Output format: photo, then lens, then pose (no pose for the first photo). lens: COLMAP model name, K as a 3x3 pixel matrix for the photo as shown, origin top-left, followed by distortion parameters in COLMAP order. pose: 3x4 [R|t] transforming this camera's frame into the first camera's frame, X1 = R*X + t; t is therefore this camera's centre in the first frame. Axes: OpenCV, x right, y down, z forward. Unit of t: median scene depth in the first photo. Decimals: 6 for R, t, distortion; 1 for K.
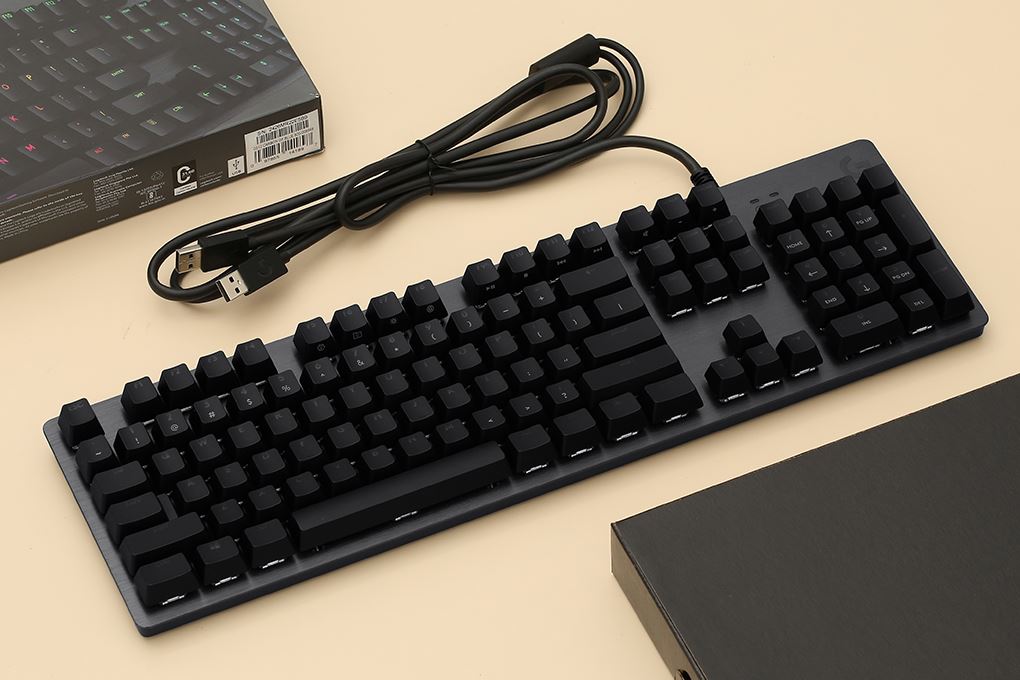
lens RADIAL K [[5089.9, 0, 507.1], [0, 5089.9, 342.0], [0, 0, 1]] dist [-0.070053, 0.000000]
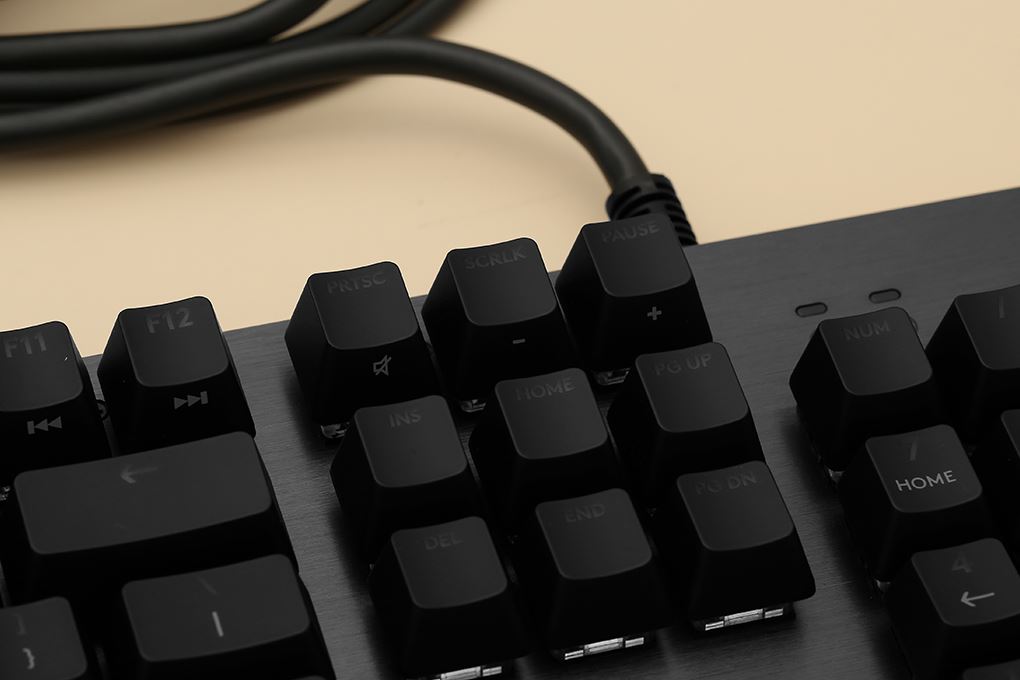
lens RADIAL K [[5089.9, 0, 511.8], [0, 5089.9, 341.2], [0, 0, 1]] dist [-0.070053, 0.000000]
pose [[0.988660, 0.135805, -0.064101, 0.051100], [-0.138764, 0.989339, -0.044200, -0.011634], [0.057415, 0.052593, 0.996964, 0.732409]]
